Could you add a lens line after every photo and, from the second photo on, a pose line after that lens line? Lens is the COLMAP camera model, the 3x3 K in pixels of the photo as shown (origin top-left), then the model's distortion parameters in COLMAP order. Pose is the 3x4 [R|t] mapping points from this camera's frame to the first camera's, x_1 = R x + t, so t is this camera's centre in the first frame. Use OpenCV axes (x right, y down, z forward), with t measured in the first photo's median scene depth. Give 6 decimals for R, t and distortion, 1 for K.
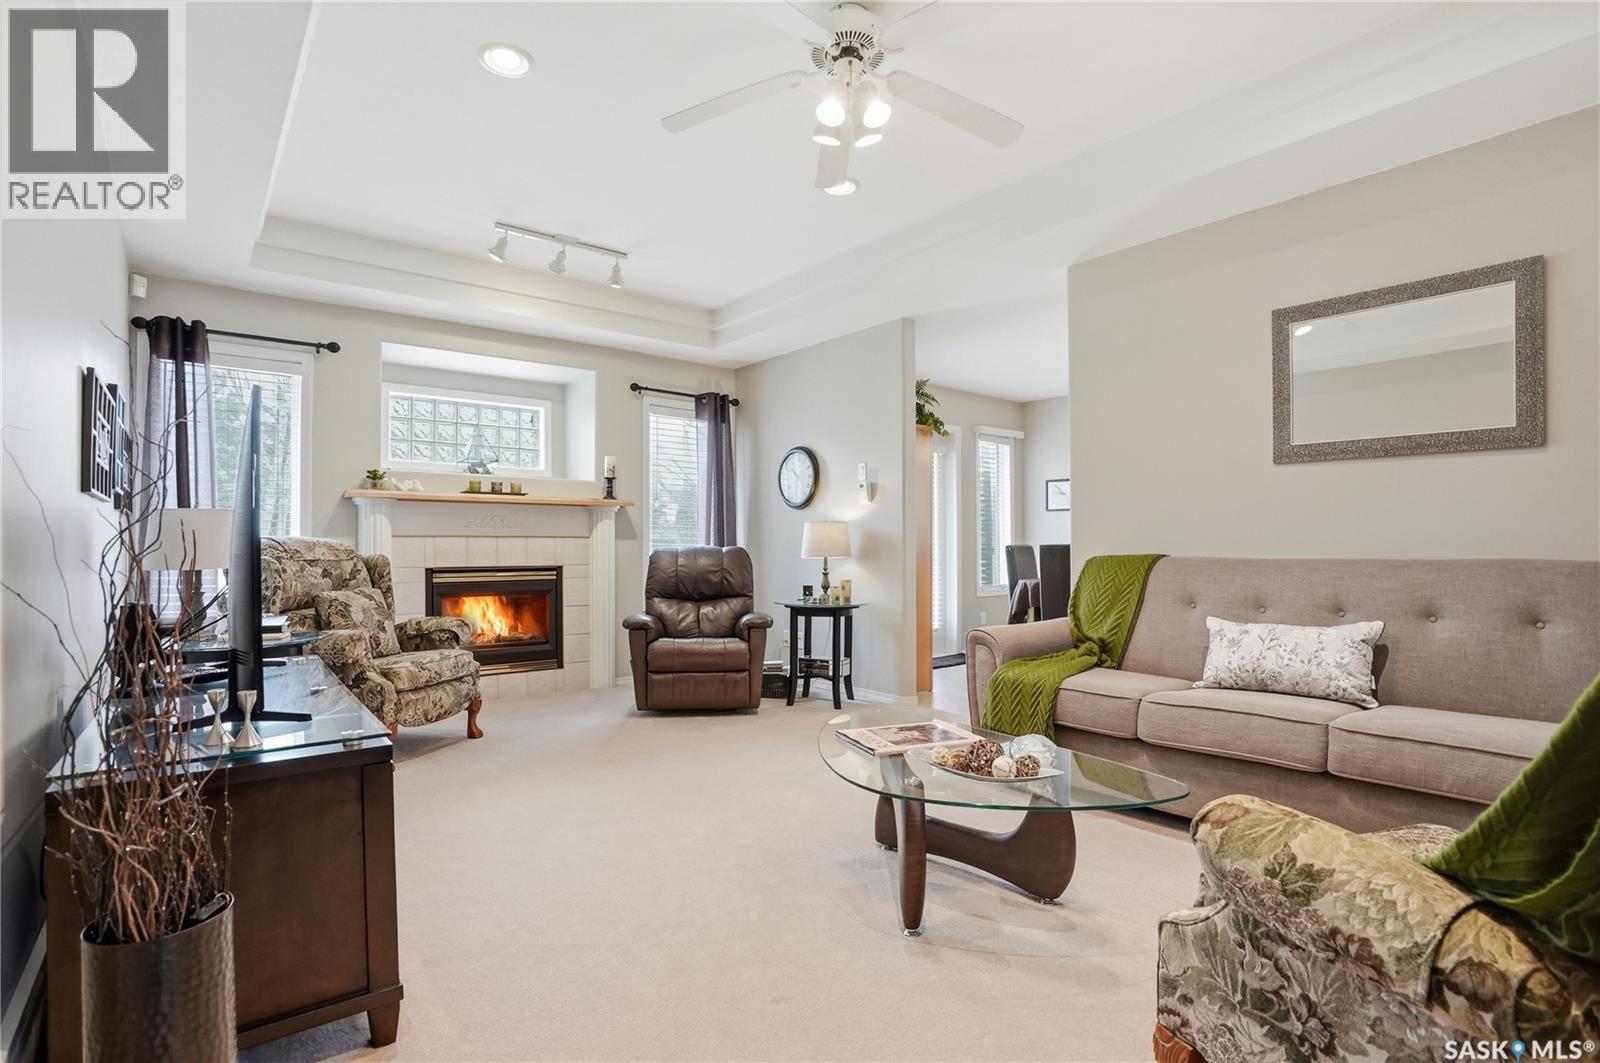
lens RADIAL K [[823.3, 0, 795.6], [0, 823.3, 541.6], [0, 0, 1]] dist [-0.003060, -0.000108]
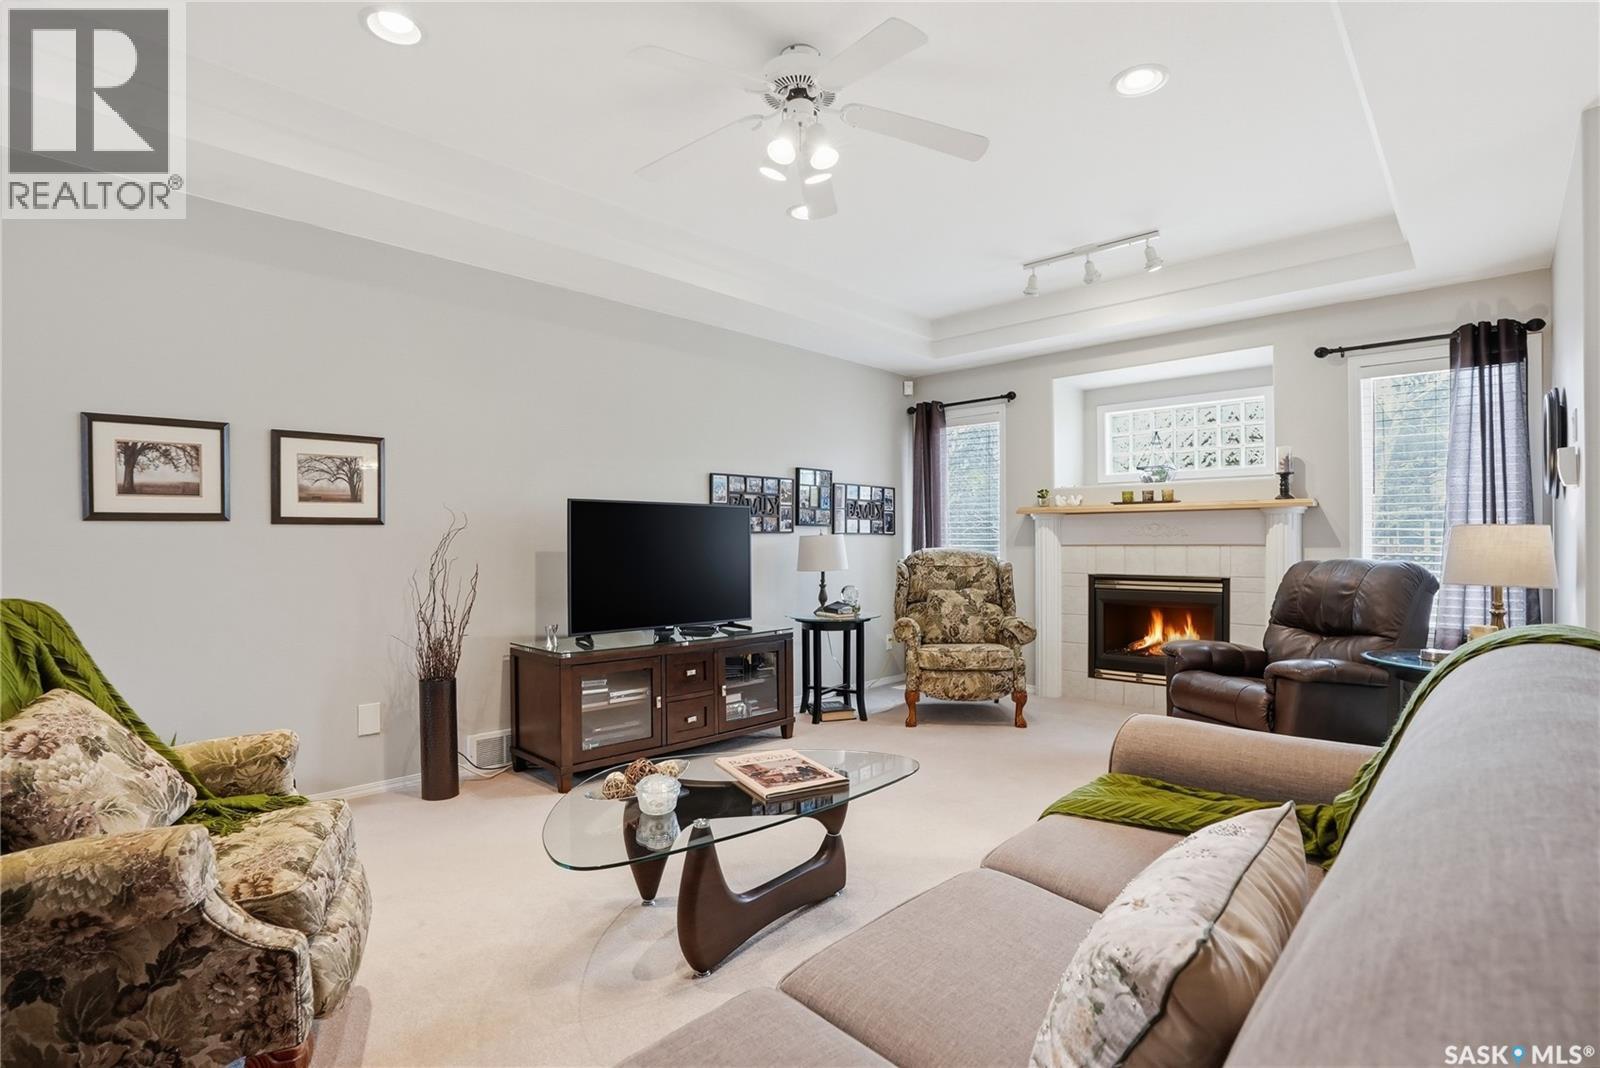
lens RADIAL K [[769.4, 0, 799.2], [0, 769.4, 543.5], [0, 0, 1]] dist [-0.003435, 0.000346]
pose [[0.185184, -0.009074, -0.982662, 0.493486], [0.005684, 0.999951, -0.008163, -0.003873], [0.982687, -0.004074, 0.185227, 0.435246]]
